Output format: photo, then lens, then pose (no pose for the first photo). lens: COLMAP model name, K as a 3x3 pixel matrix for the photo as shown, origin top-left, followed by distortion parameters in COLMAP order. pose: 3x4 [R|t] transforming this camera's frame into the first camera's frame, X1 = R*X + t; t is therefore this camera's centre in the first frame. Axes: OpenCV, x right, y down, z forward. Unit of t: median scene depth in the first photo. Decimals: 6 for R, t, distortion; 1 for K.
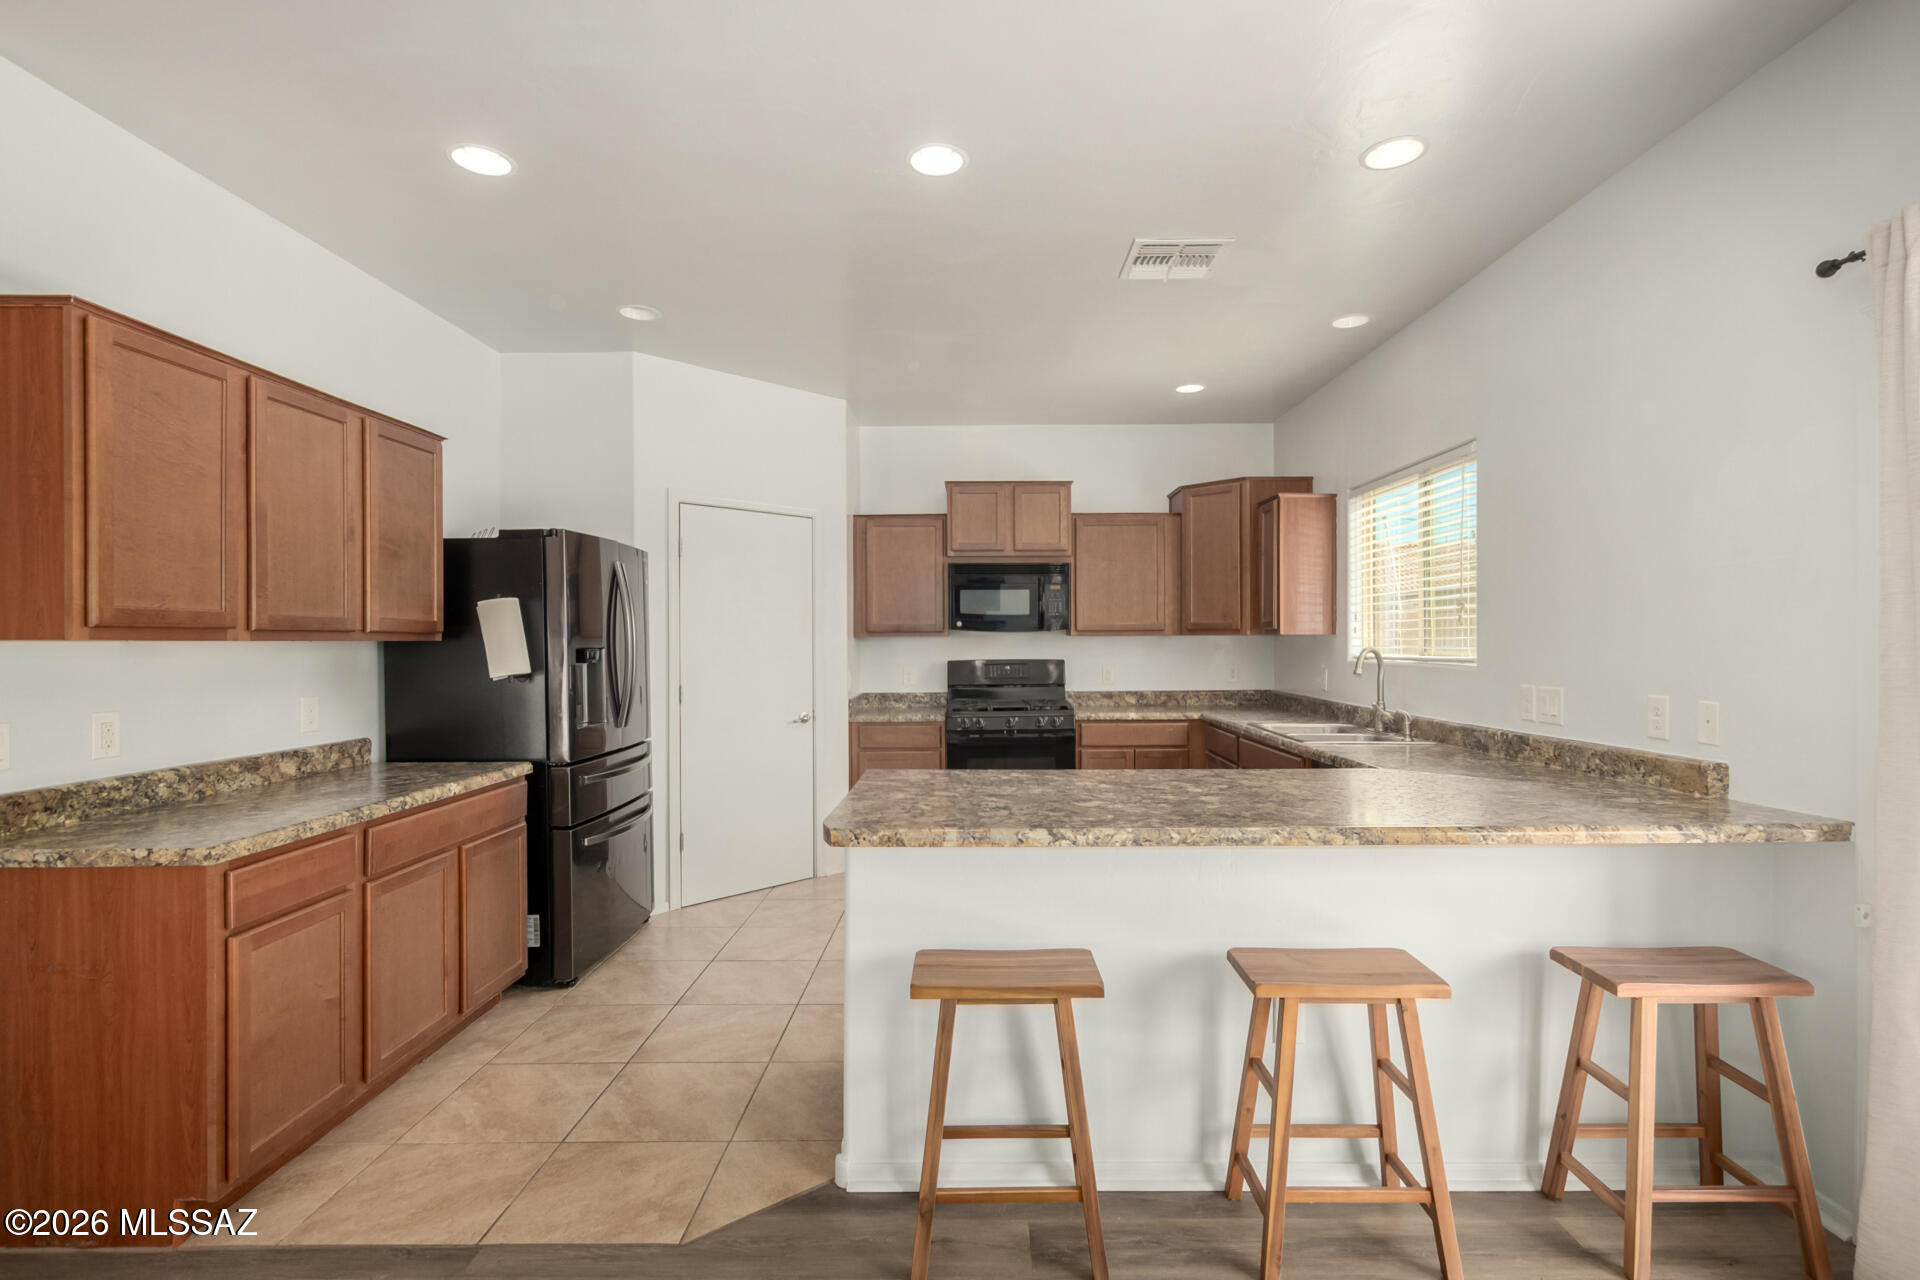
lens RADIAL K [[884.2, 0, 984.2], [0, 884.2, 641.3], [0, 0, 1]] dist [0.003758, -0.000257]
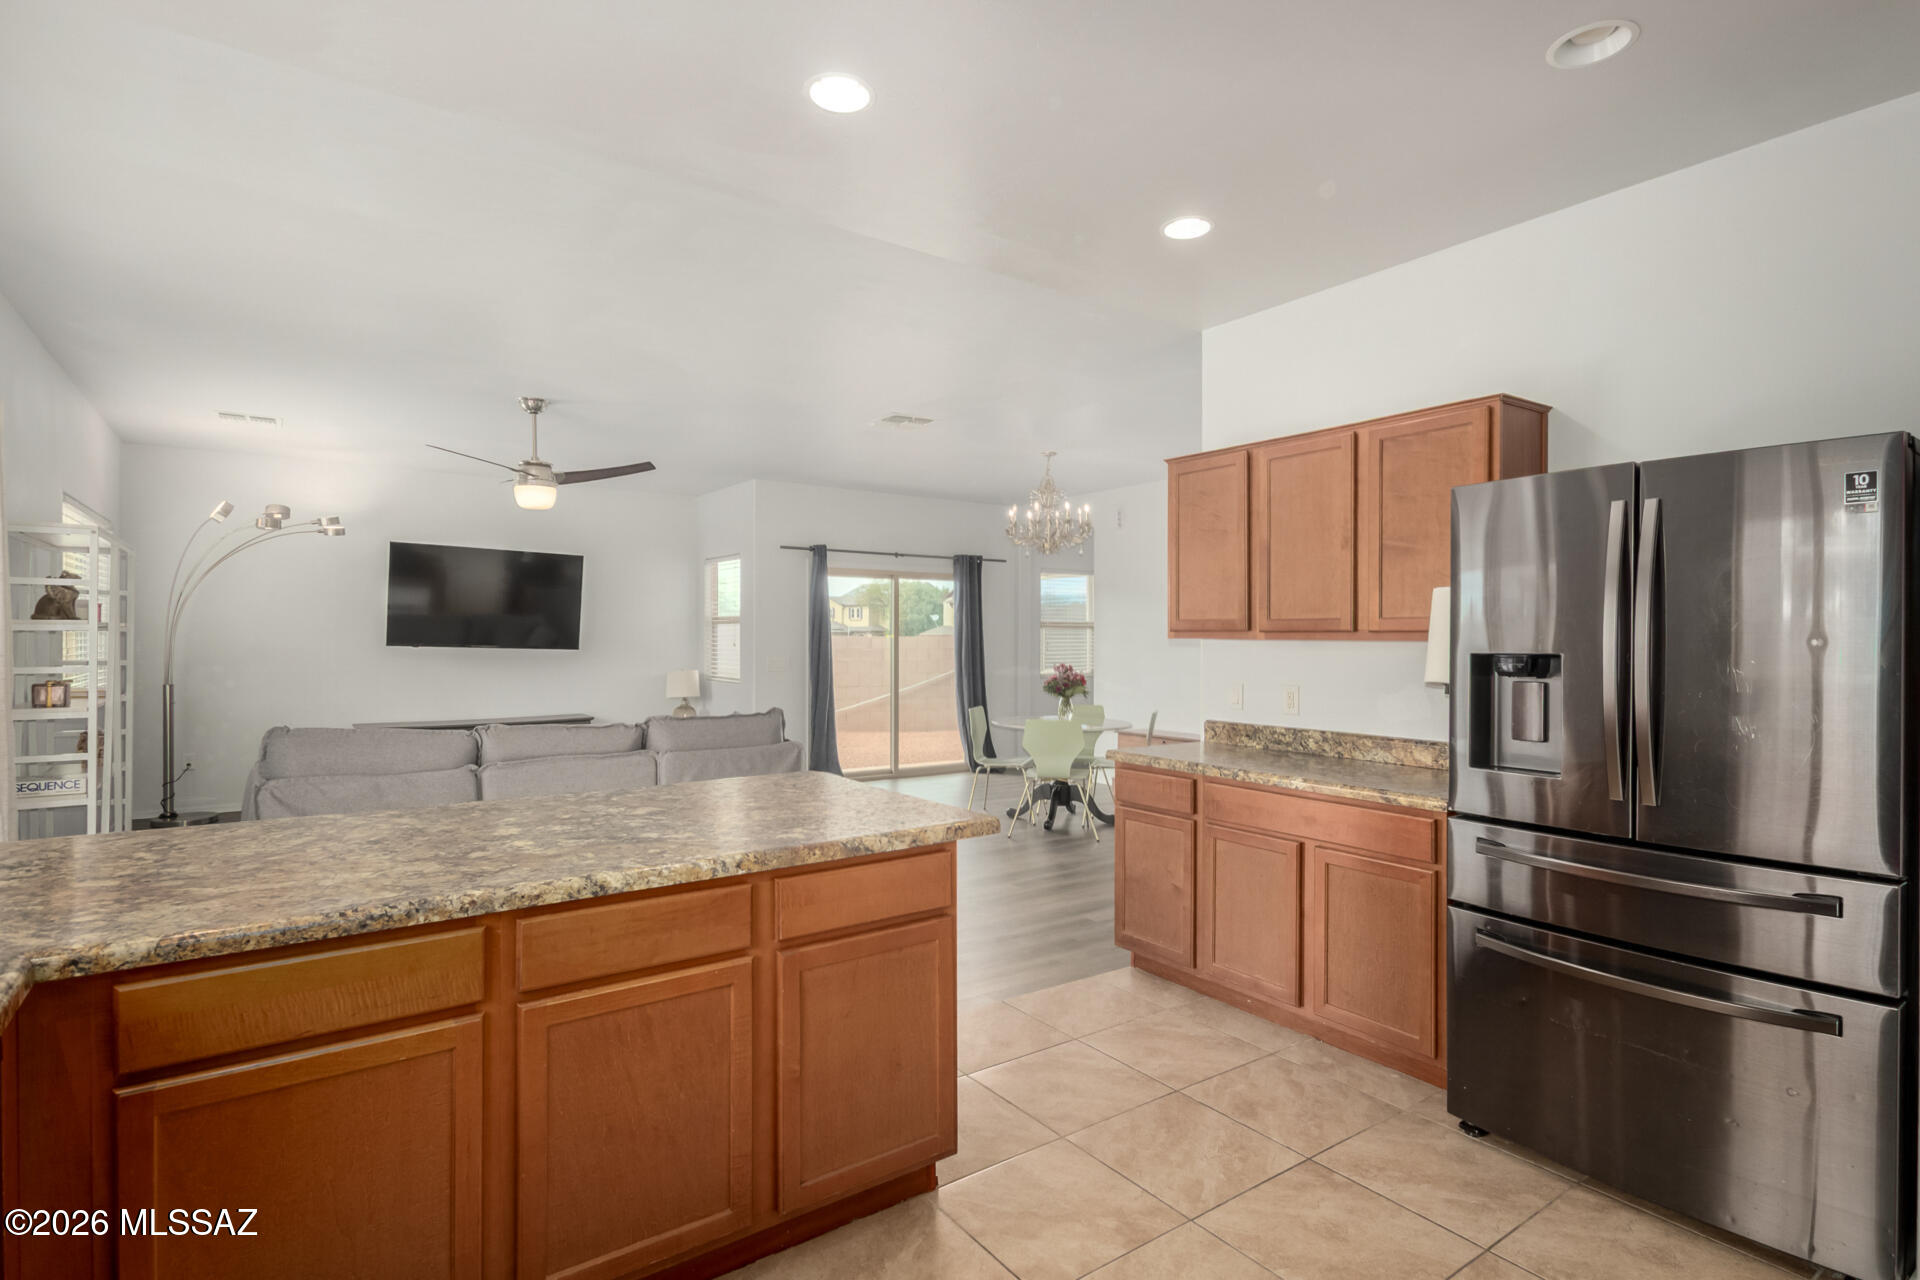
lens RADIAL K [[910.5, 0, 971.7], [0, 910.5, 627.5], [0, 0, 1]] dist [0.013408, -0.005509]
pose [[-0.805423, -0.003116, -0.592692, 0.289655], [-0.000171, 0.999987, -0.005024, -0.009590], [0.592700, -0.003945, -0.805414, 1.370936]]
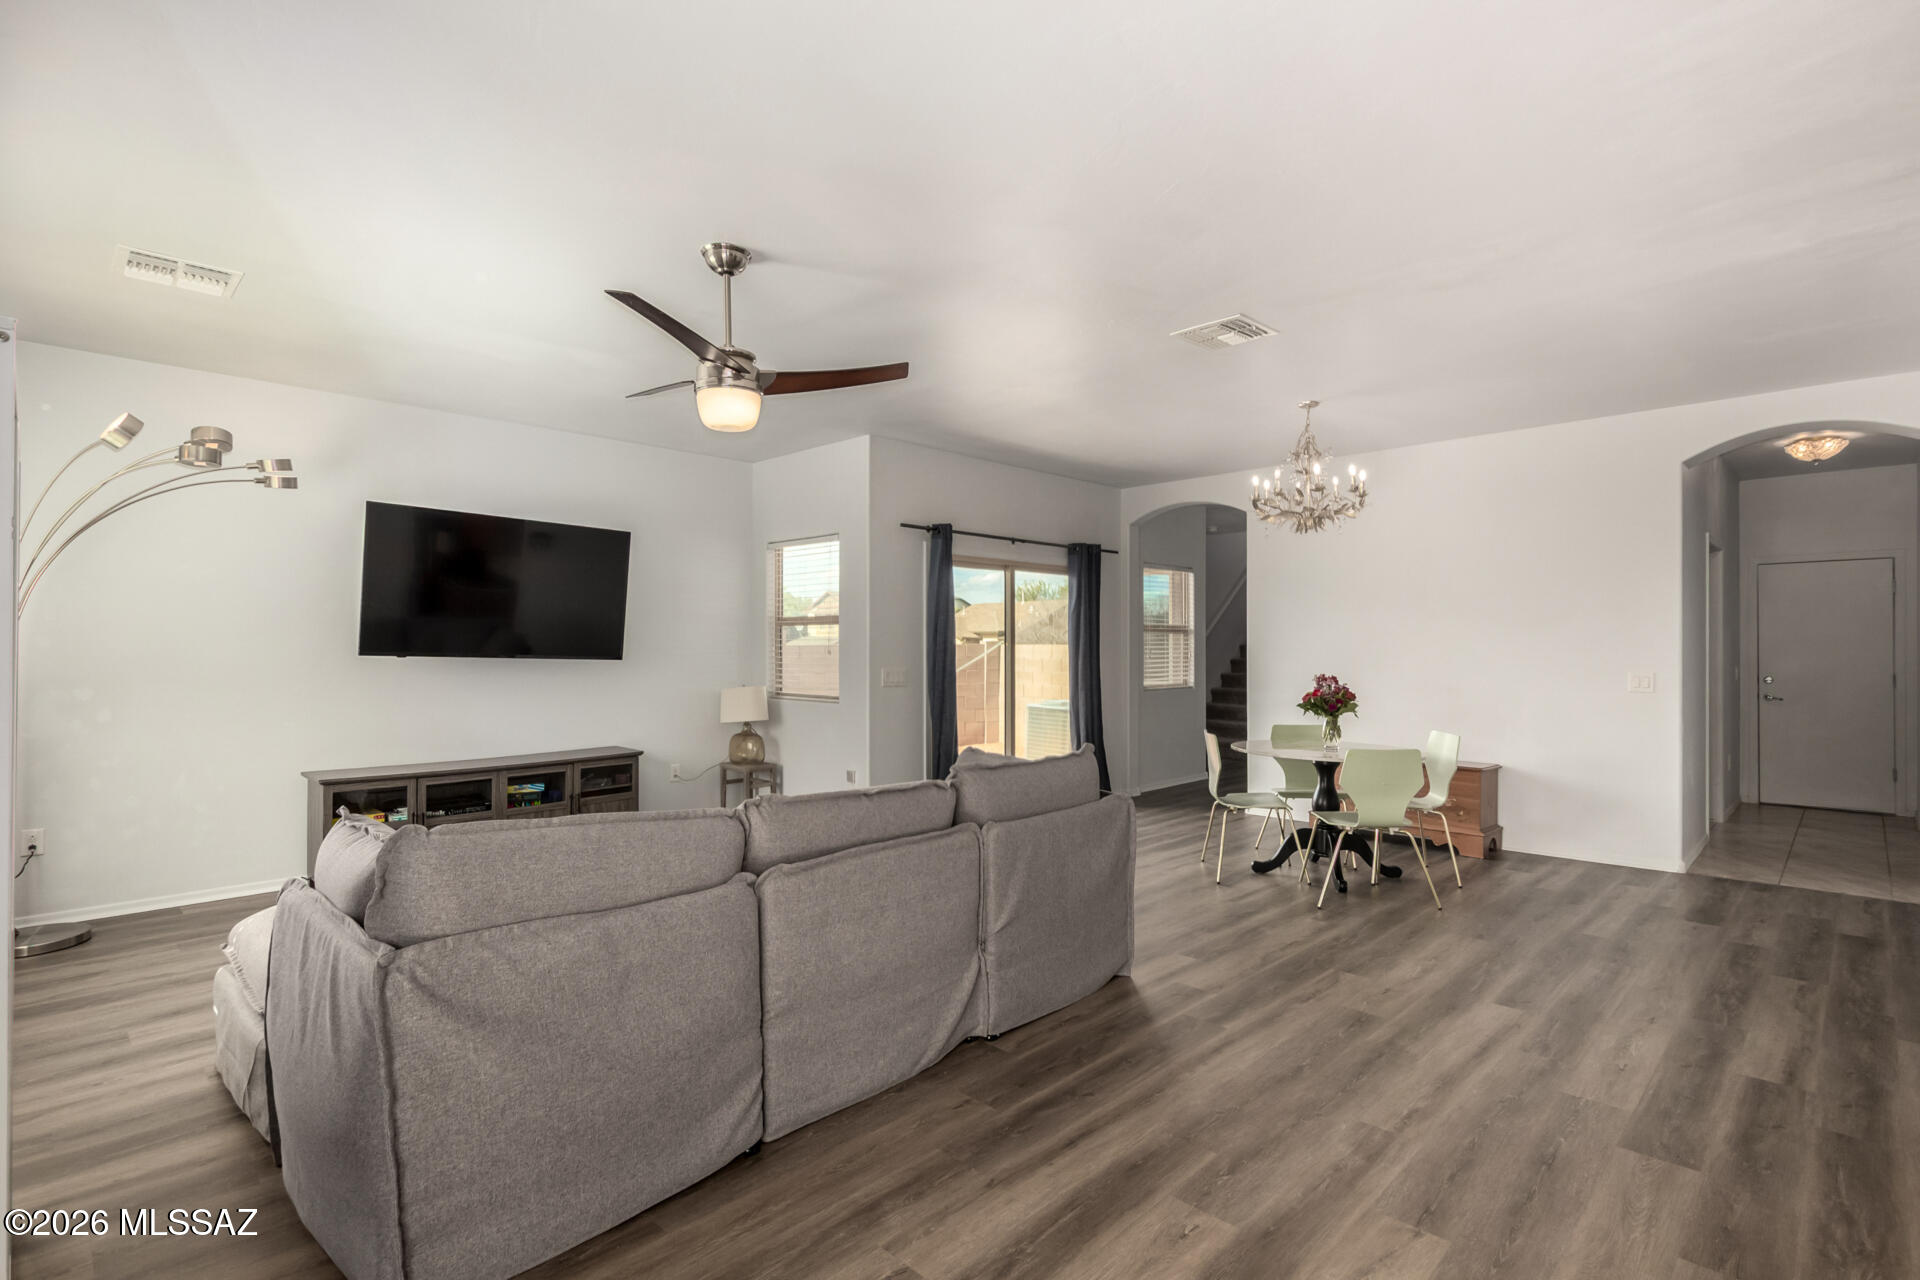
lens RADIAL K [[910.5, 0, 971.0], [0, 910.5, 650.4], [0, 0, 1]] dist [0.013408, -0.005509]
pose [[-0.702057, 0.007058, -0.712086, 0.482478], [0.001041, 0.999960, 0.008885, 0.004212], [0.712120, 0.005496, -0.702036, 0.505654]]
